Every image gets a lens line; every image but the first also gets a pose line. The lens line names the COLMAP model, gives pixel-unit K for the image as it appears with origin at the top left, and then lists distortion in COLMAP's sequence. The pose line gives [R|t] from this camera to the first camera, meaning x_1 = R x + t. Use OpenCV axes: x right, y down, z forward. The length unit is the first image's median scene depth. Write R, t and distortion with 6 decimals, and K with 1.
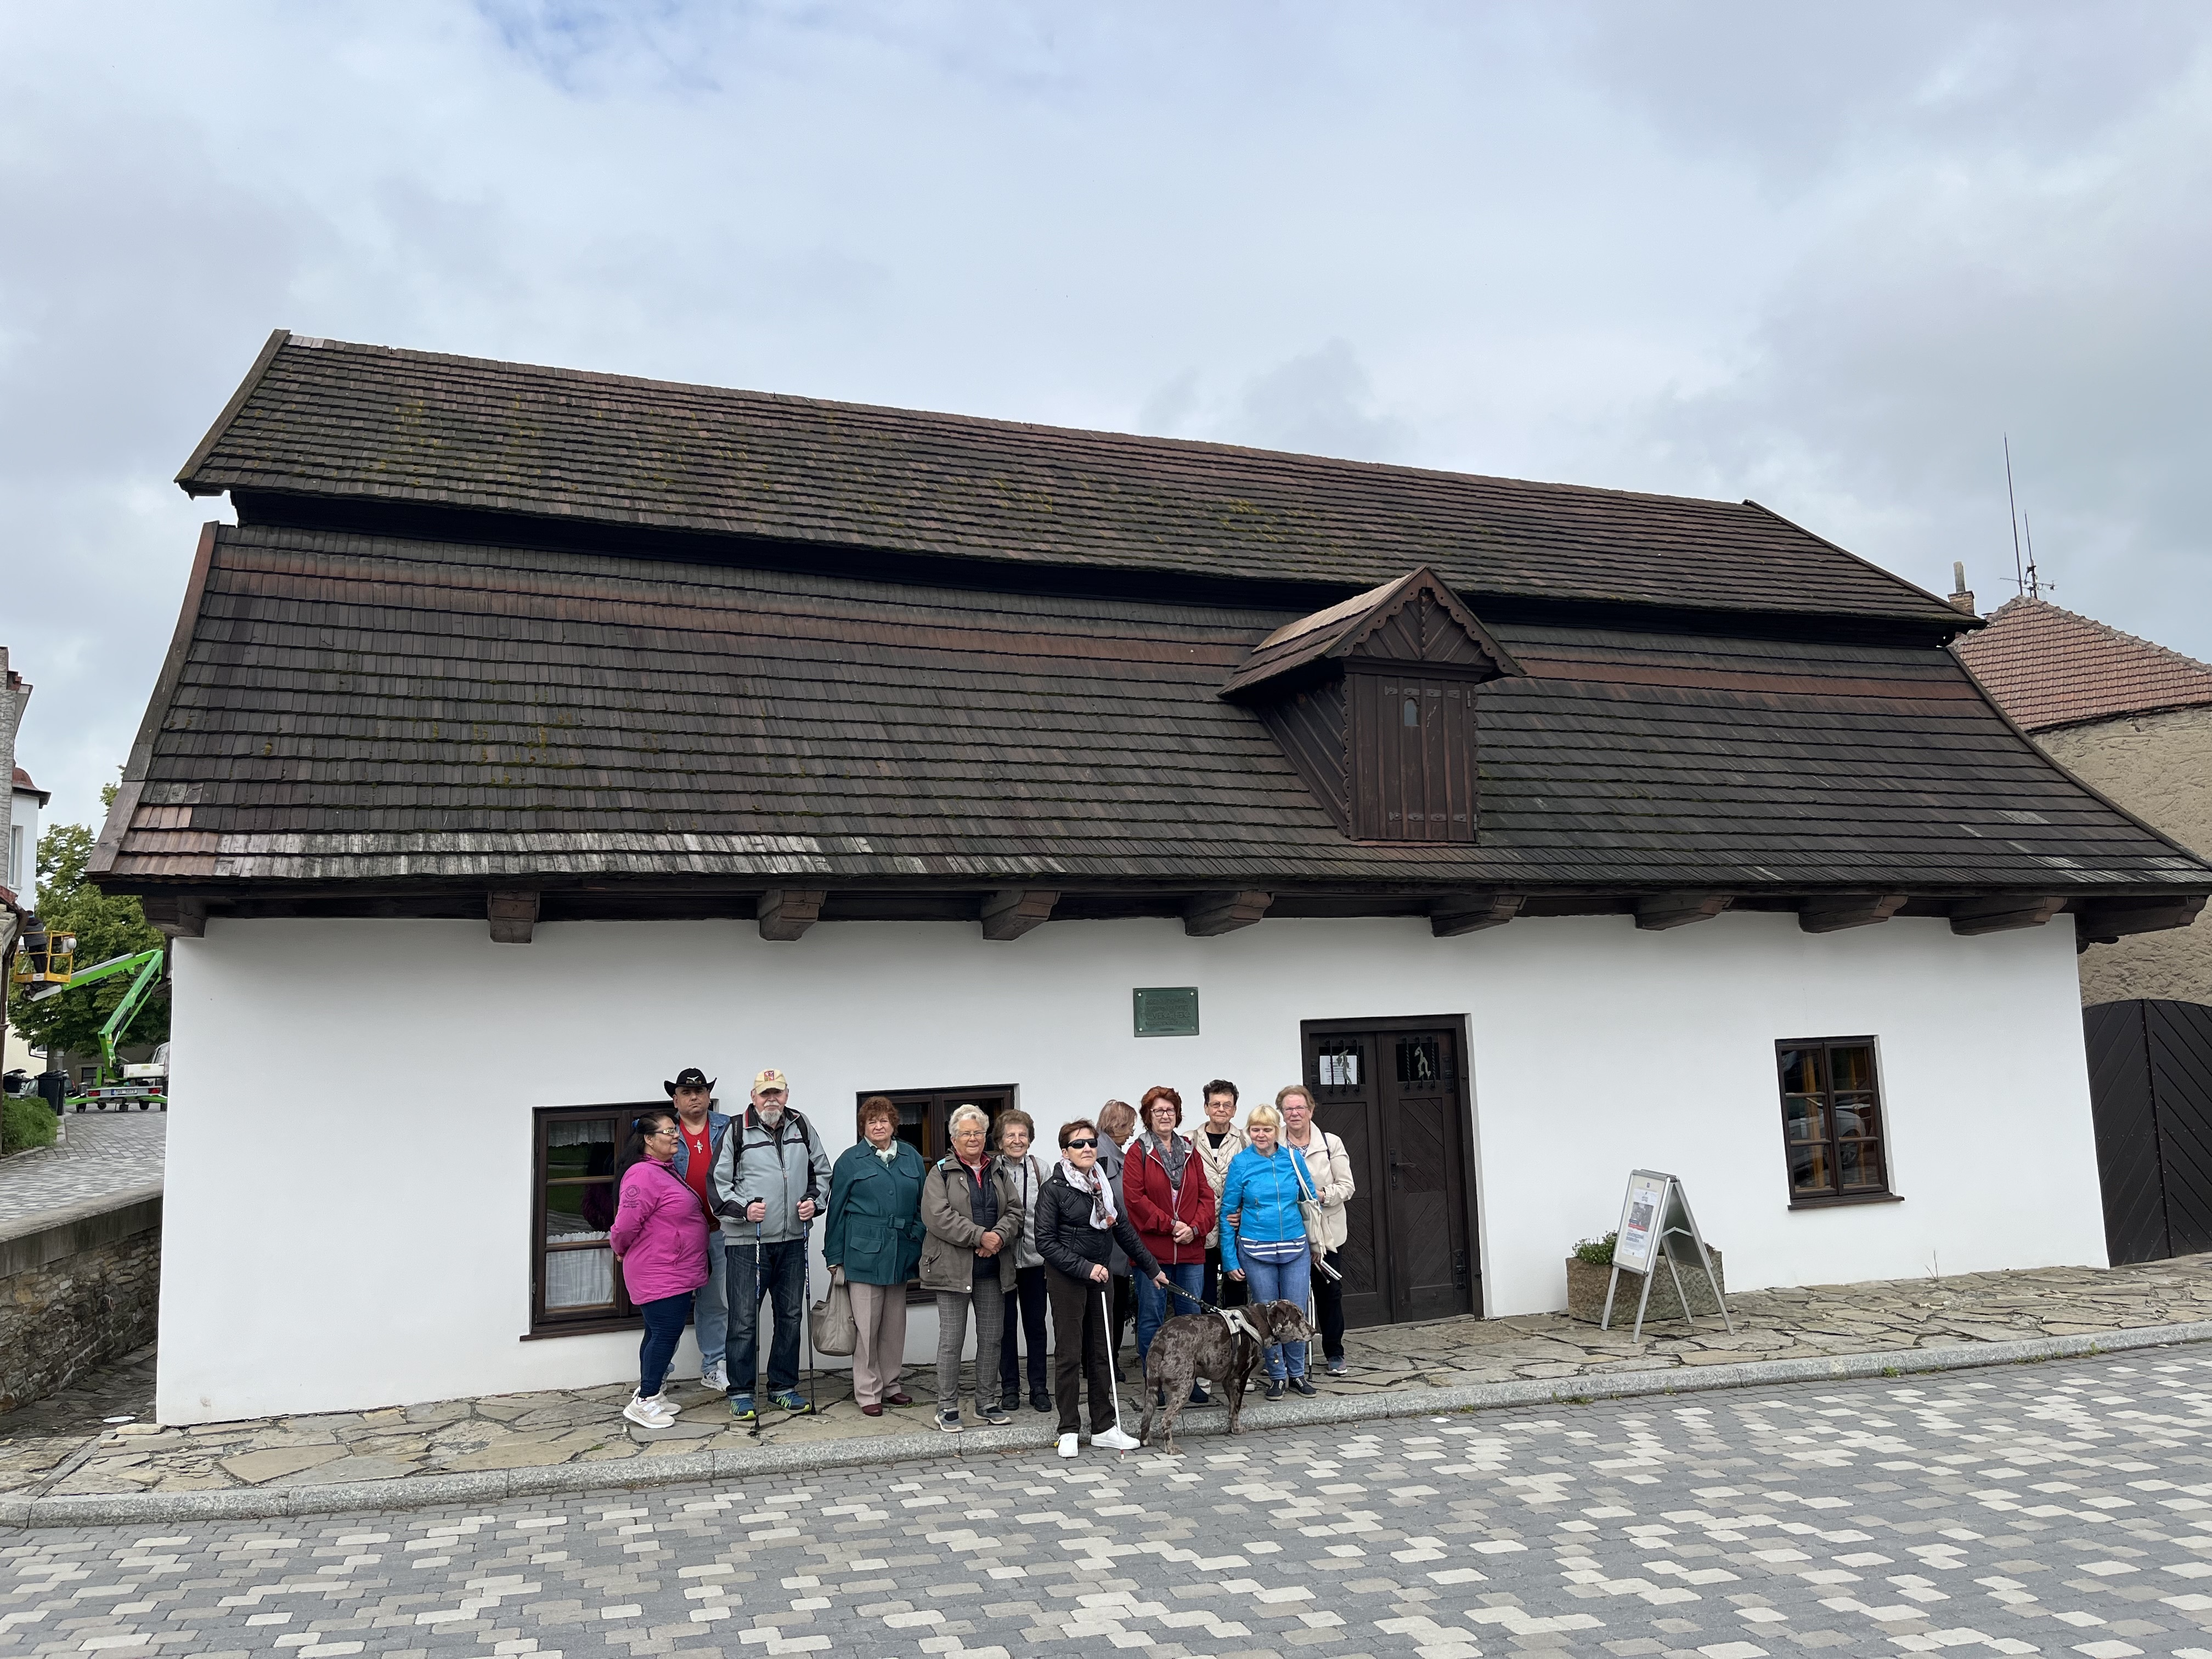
lens RADIAL K [[1670.7, 0, 1116.9], [0, 1670.7, 829.5], [0, 0, 1]] dist [0.089840, -0.135318]
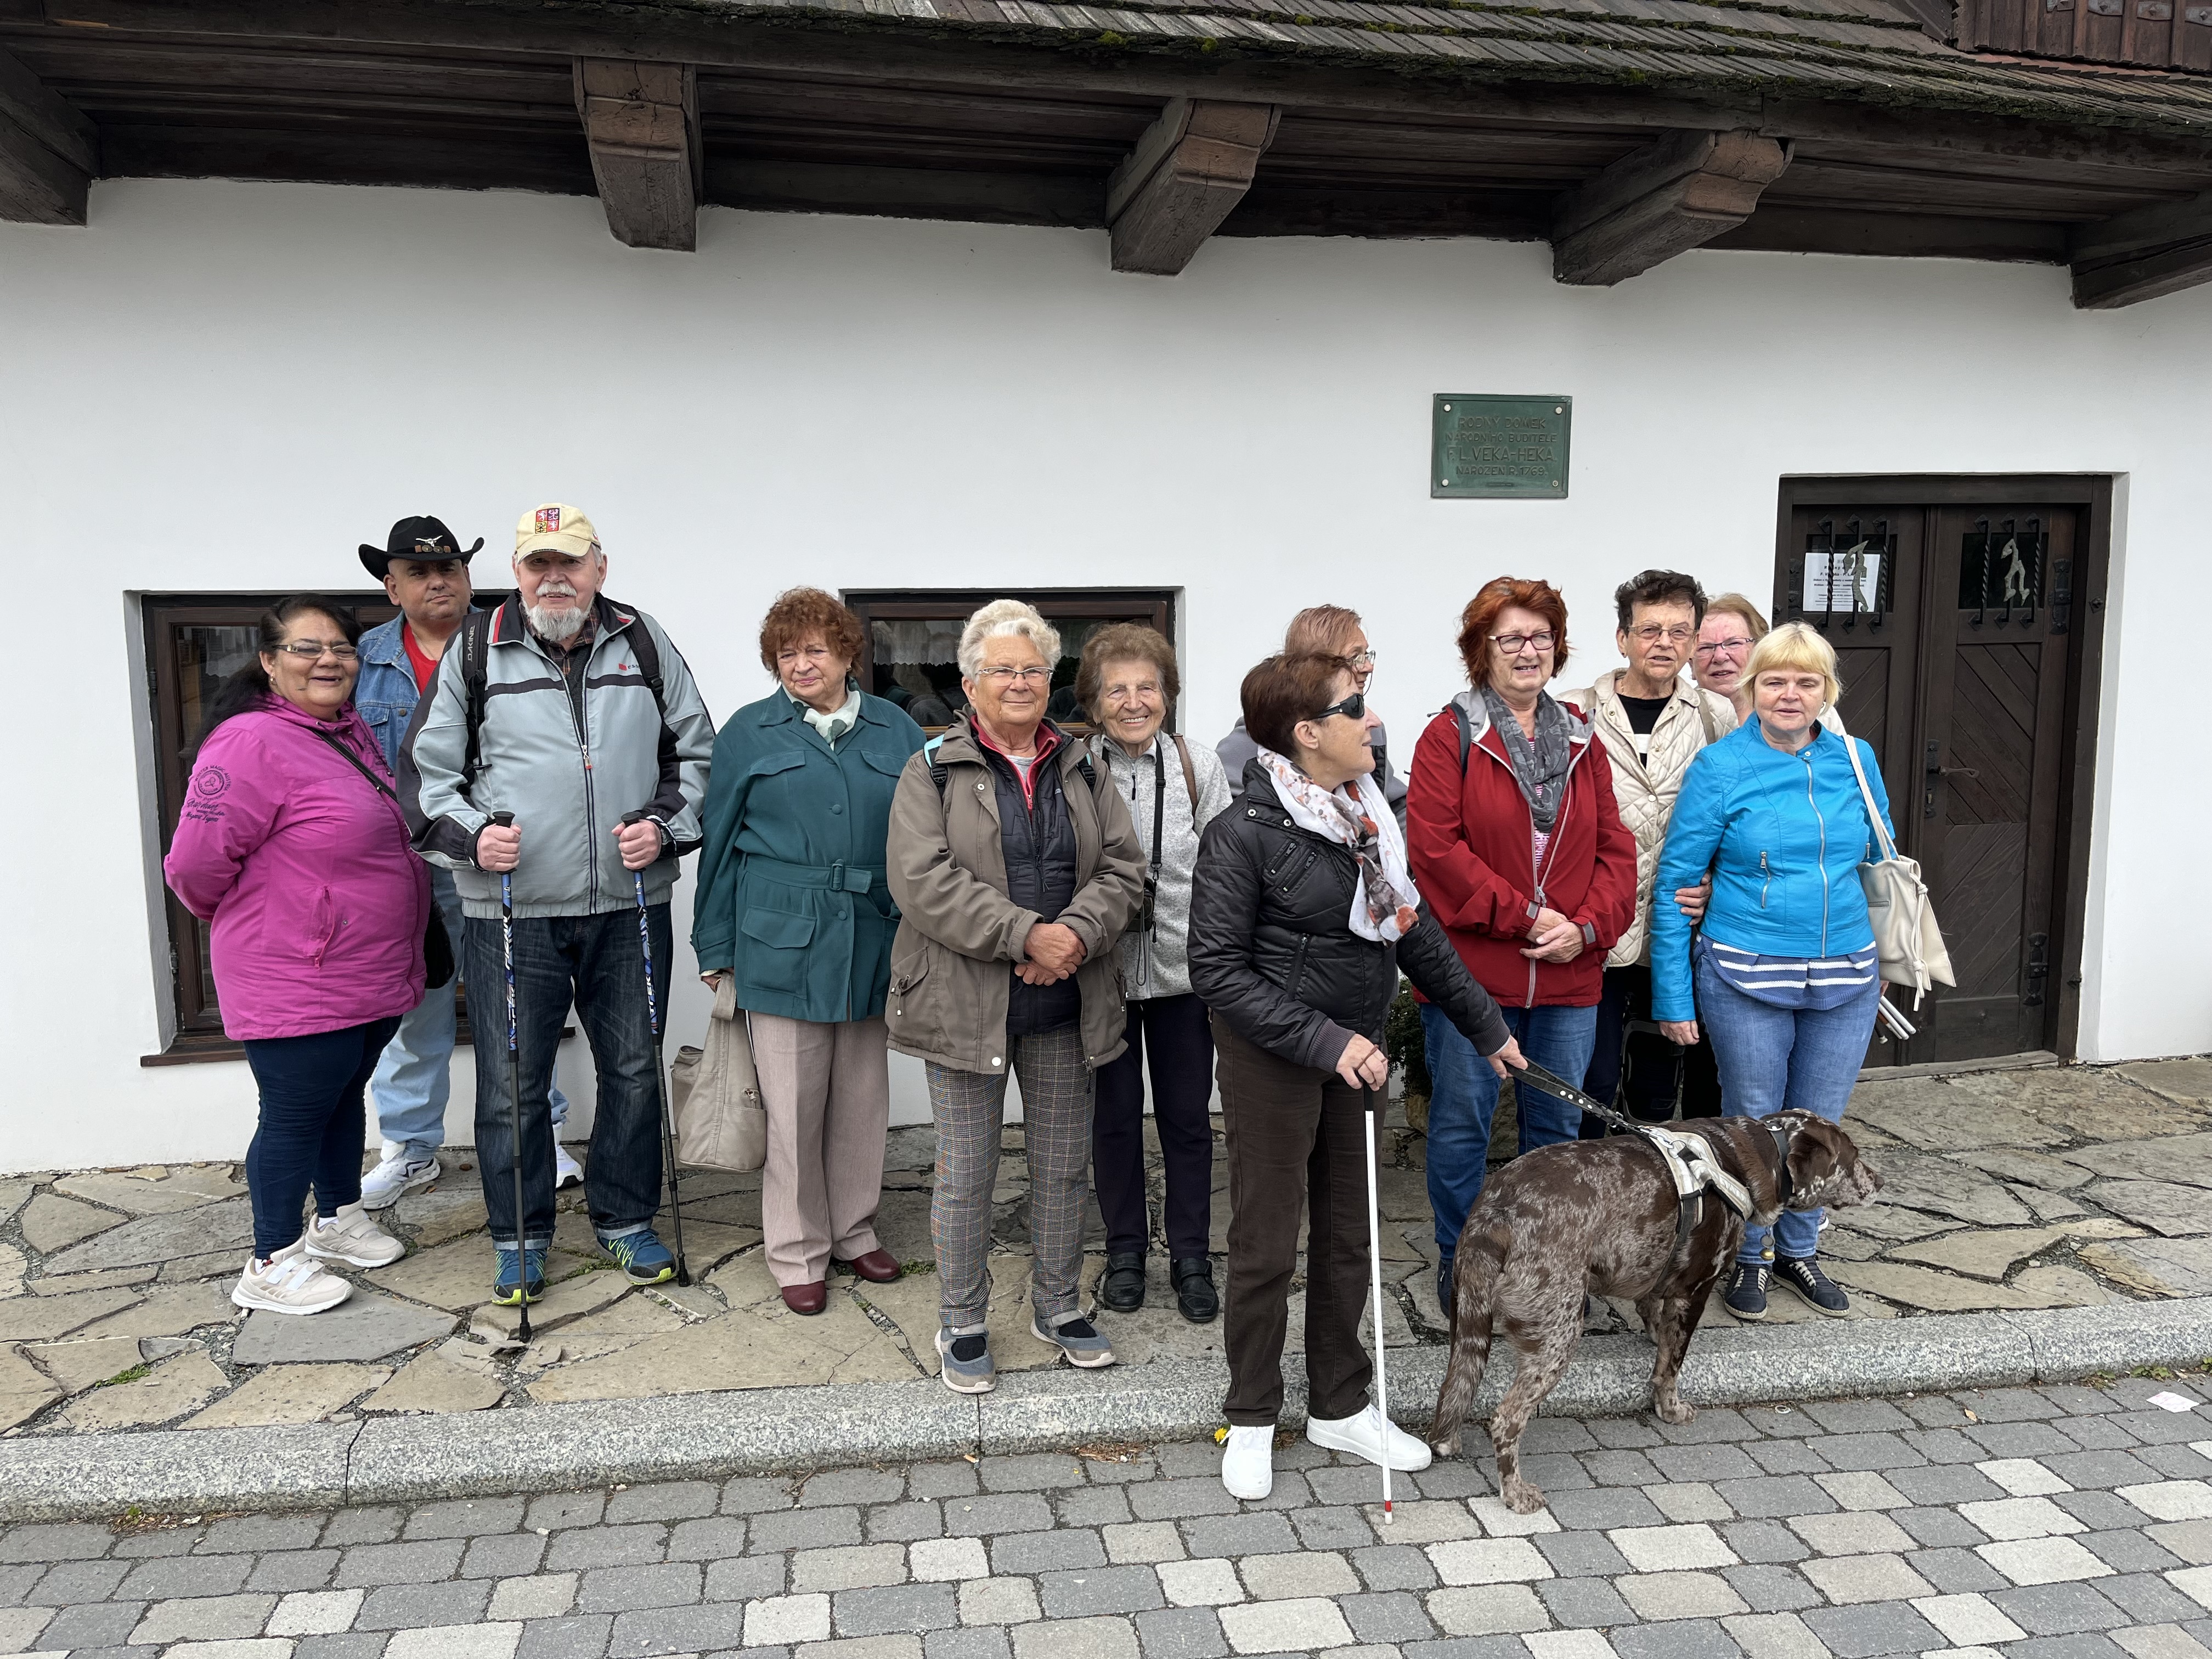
lens RADIAL K [[1670.7, 0, 1116.9], [0, 1670.7, 829.5], [0, 0, 1]] dist [0.089840, -0.135318]
pose [[0.989672, 0.041388, -0.137249, -0.010413], [-0.005456, 0.967597, 0.252442, 0.115125], [0.143250, -0.249086, 0.957829, 0.609363]]
